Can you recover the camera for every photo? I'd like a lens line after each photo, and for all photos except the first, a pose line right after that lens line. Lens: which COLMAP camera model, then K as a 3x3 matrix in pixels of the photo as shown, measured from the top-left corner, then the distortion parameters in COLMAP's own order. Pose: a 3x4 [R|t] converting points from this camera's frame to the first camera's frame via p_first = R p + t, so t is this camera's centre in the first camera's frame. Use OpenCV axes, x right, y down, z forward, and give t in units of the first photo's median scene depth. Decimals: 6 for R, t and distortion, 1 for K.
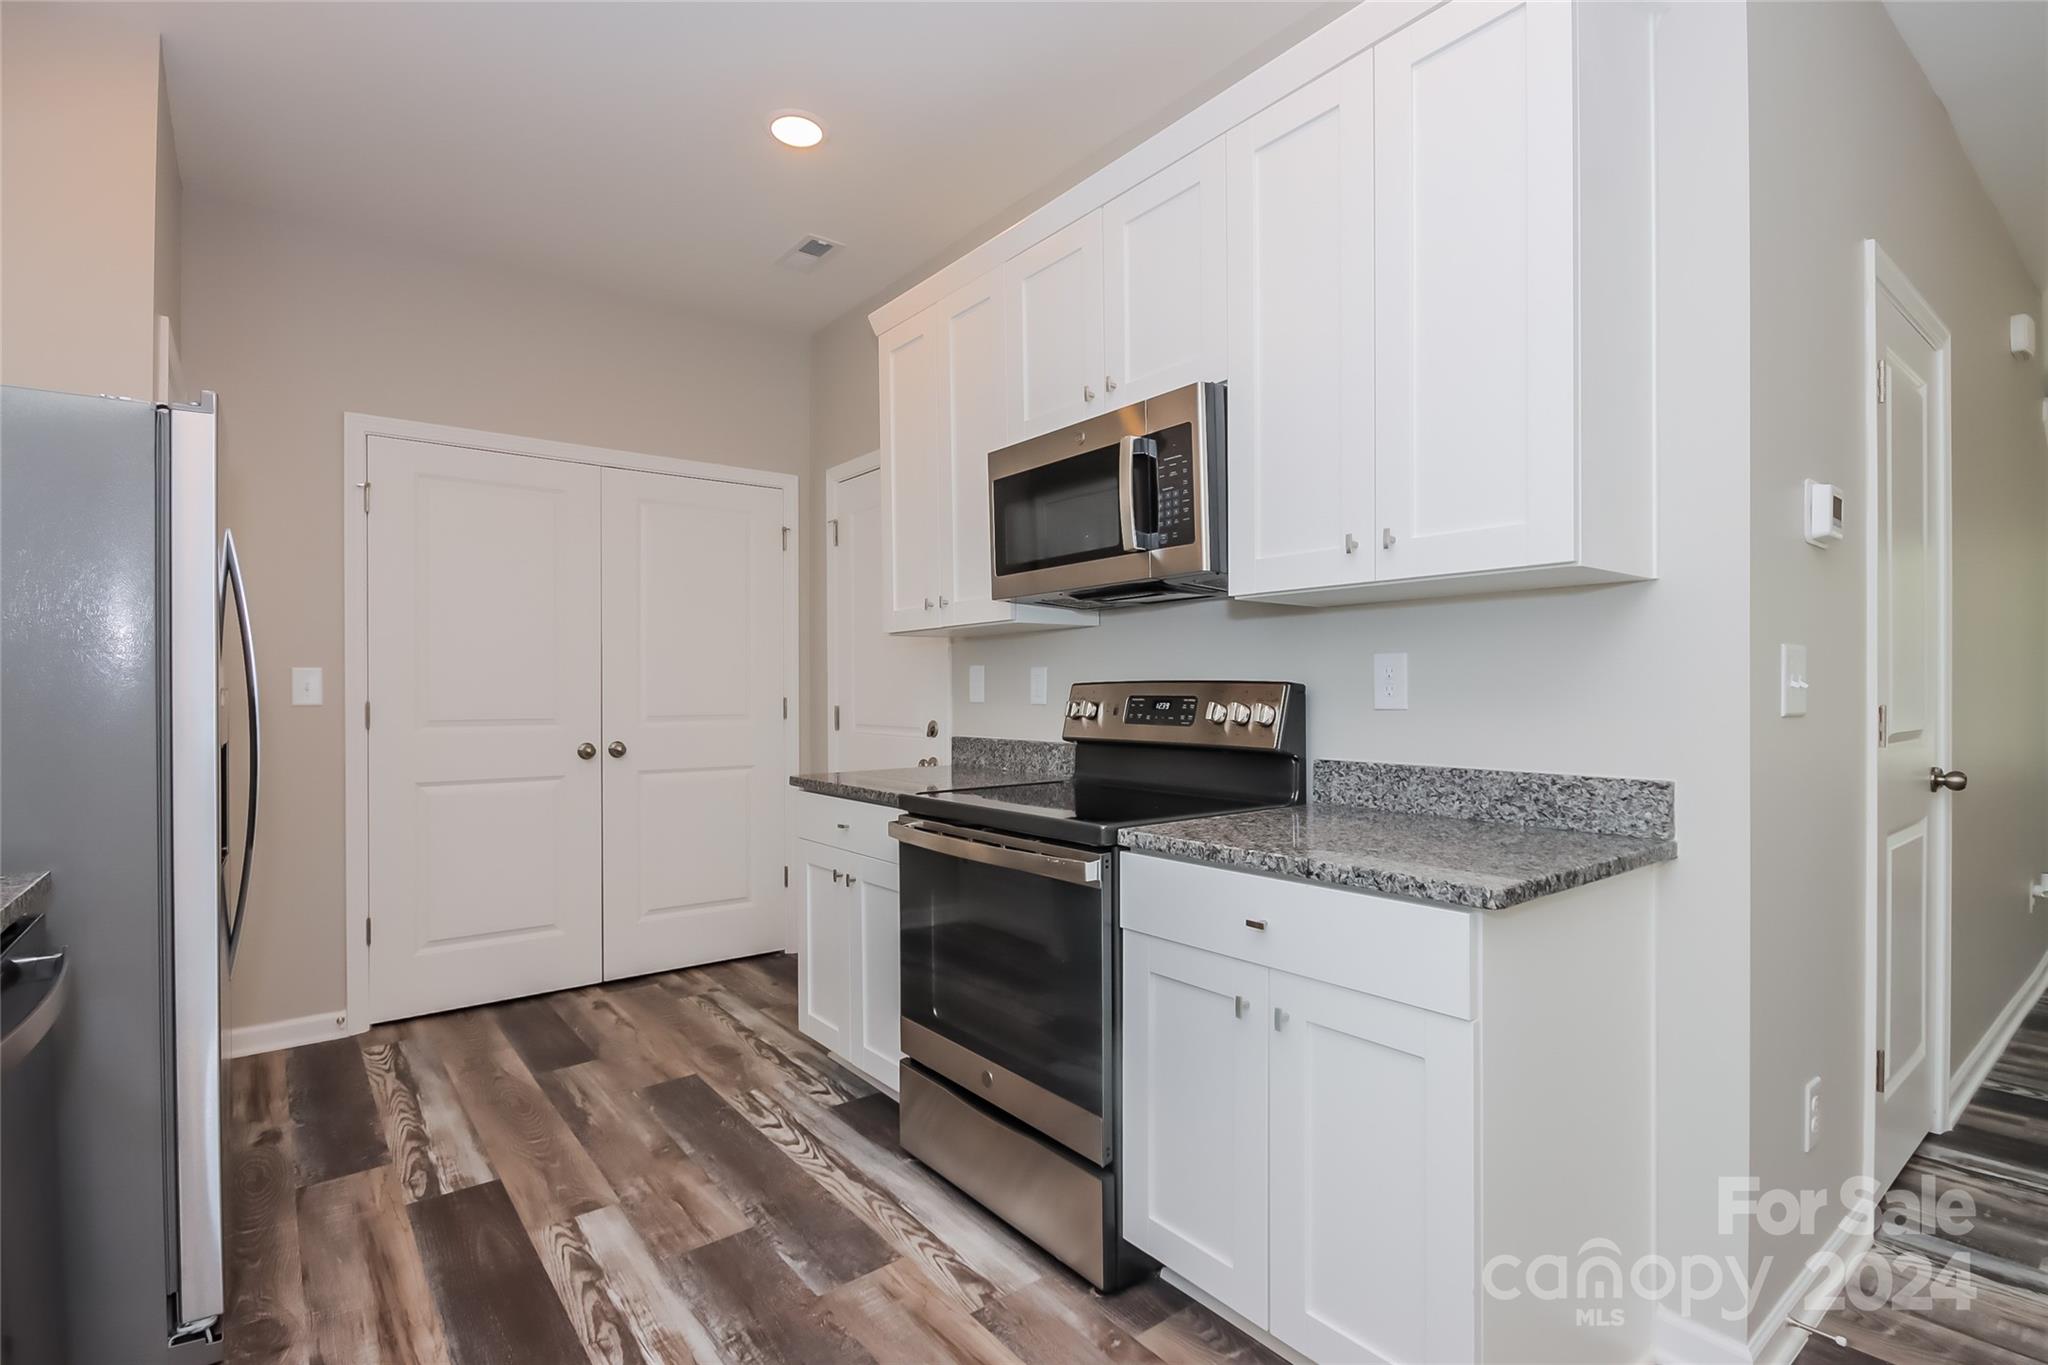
lens RADIAL K [[931.7, 0, 1024.0], [0, 931.7, 682.5], [0, 0, 1]] dist [-0.002833, -0.000475]
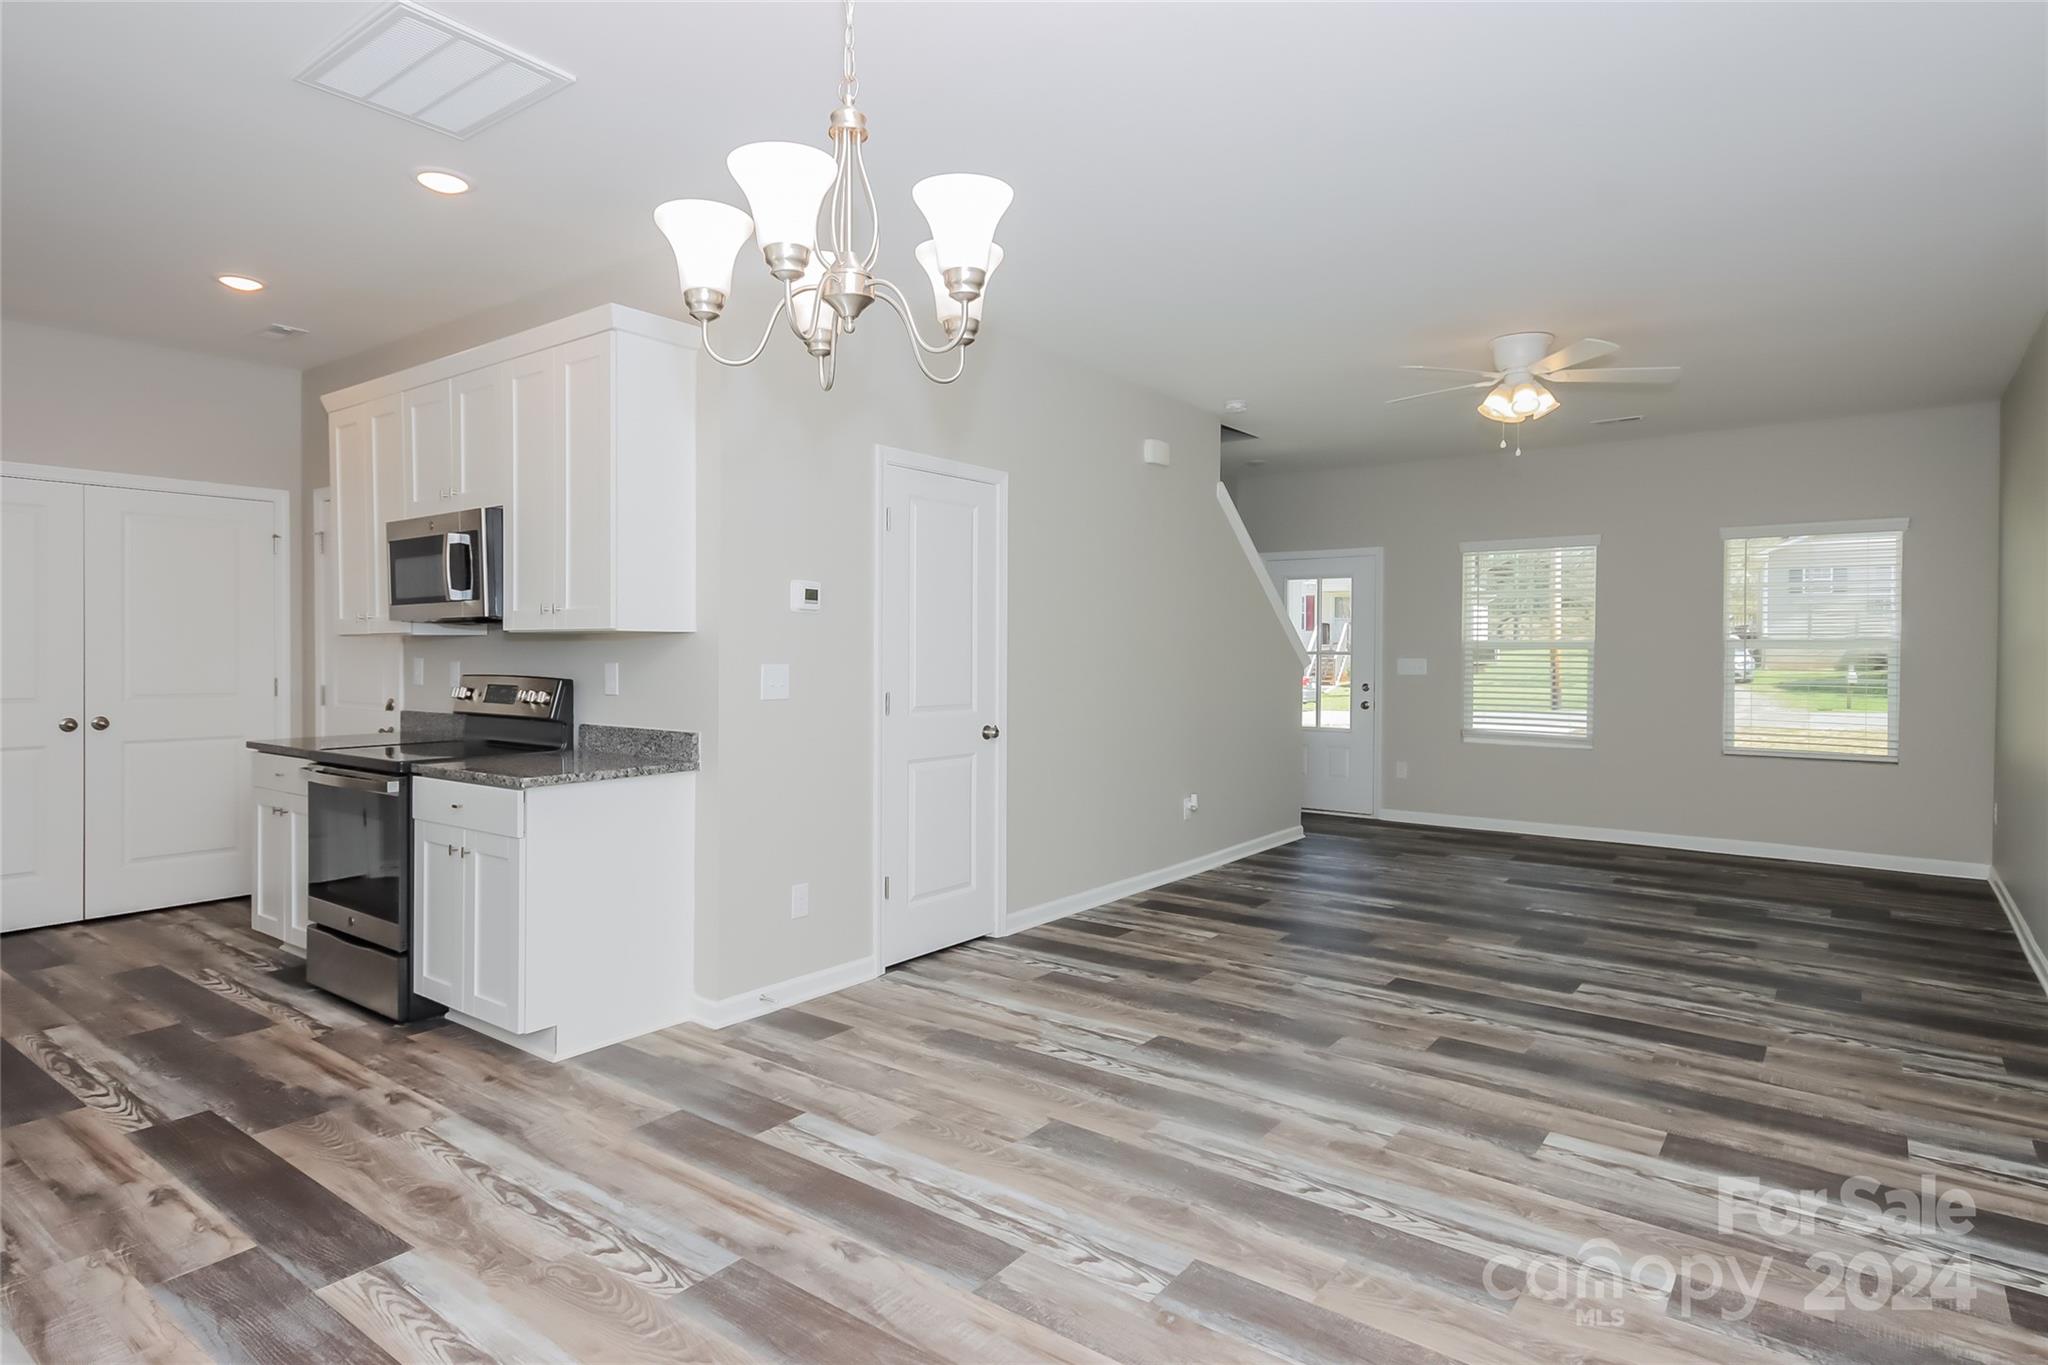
lens RADIAL K [[1077.9, 0, 1028.0], [0, 1077.9, 650.2], [0, 0, 1]] dist [0.007496, 0.000698]
pose [[0.965481, 0.008656, 0.260329, 0.539939], [-0.010321, 0.999934, 0.005028, -0.063283], [-0.260268, -0.007541, 0.965507, -1.006687]]
